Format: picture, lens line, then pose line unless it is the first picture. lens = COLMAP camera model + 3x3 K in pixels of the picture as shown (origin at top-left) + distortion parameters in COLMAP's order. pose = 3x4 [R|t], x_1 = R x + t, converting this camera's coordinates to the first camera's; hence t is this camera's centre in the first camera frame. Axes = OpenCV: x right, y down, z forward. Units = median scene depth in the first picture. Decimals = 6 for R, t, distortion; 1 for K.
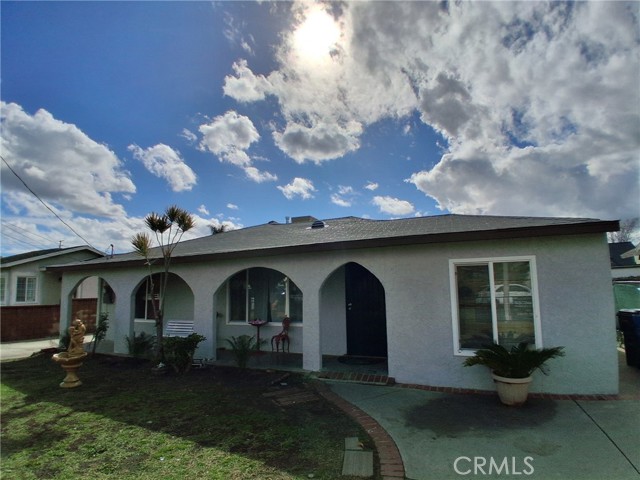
lens RADIAL K [[308.2, 0, 335.6], [0, 308.2, 250.4], [0, 0, 1]] dist [-0.024333, -0.015556]
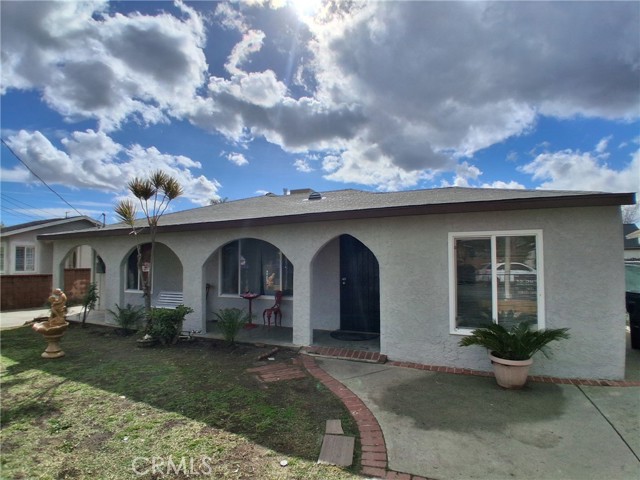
lens RADIAL K [[308.2, 0, 331.9], [0, 308.2, 243.5], [0, 0, 1]] dist [-0.024333, -0.015556]
pose [[0.999709, 0.017962, -0.016132, 0.030738], [-0.016999, 0.998172, 0.058001, 0.014231], [0.017144, -0.057710, 0.998186, 0.061212]]
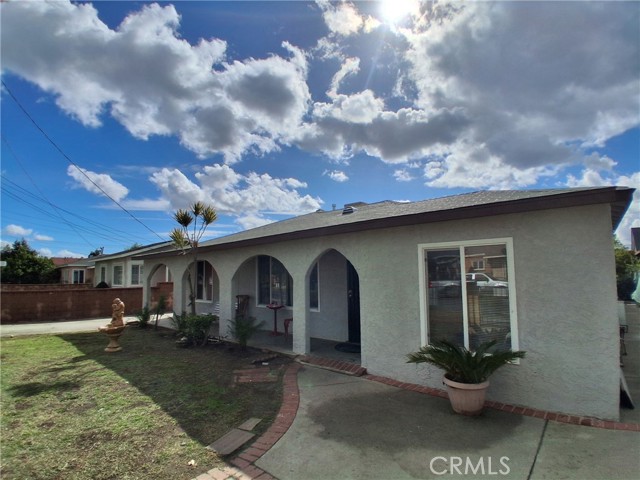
lens RADIAL K [[308.2, 0, 348.9], [0, 308.2, 239.3], [0, 0, 1]] dist [-0.024333, -0.015556]
pose [[0.951803, -0.029752, -0.305263, 0.449586], [0.034134, 0.999377, 0.009026, -0.000890], [0.304805, -0.019011, 0.952225, 0.071987]]
